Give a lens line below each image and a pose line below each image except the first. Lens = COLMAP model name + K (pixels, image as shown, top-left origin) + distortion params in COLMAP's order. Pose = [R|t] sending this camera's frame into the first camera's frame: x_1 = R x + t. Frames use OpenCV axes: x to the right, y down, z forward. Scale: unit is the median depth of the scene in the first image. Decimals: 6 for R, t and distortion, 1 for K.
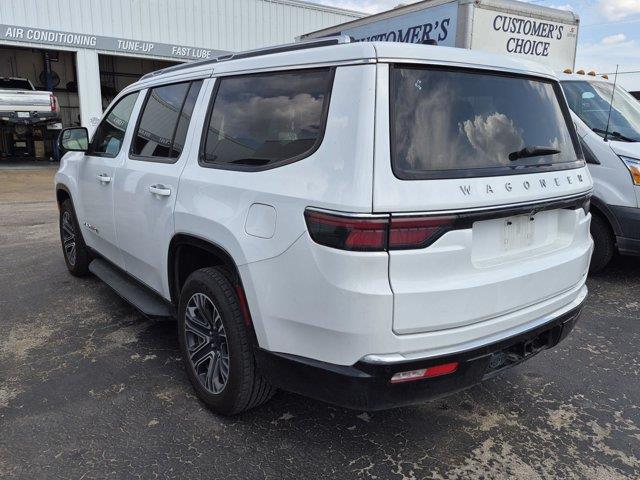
lens RADIAL K [[621.4, 0, 320.4], [0, 621.4, 261.7], [0, 0, 1]] dist [0.042939, -0.000474]
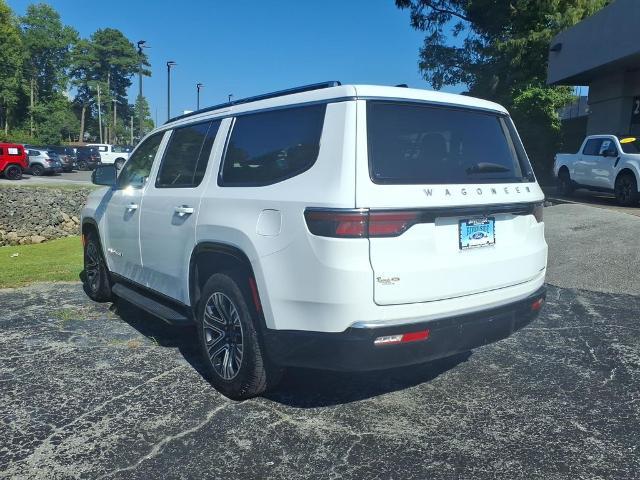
lens RADIAL K [[661.3, 0, 318.7], [0, 661.3, 230.6], [0, 0, 1]] dist [0.050460, 0.002680]
pose [[0.999836, -0.013824, -0.011671, 0.019518], [0.012088, 0.990423, -0.137538, 0.142552], [0.013461, 0.137375, 0.990428, -0.339916]]
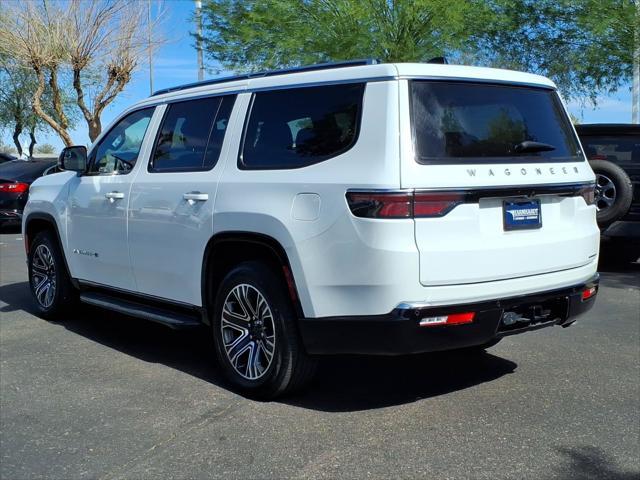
lens RADIAL K [[1052.0, 0, 320.0], [0, 1052.0, 240.0], [0, 0, 1]] dist [0.133574, 0.011366]
pose [[0.999286, -0.025096, 0.028245, -0.137426], [0.028809, 0.989755, -0.139837, 0.301456], [-0.024446, 0.140551, 0.989772, -1.072861]]
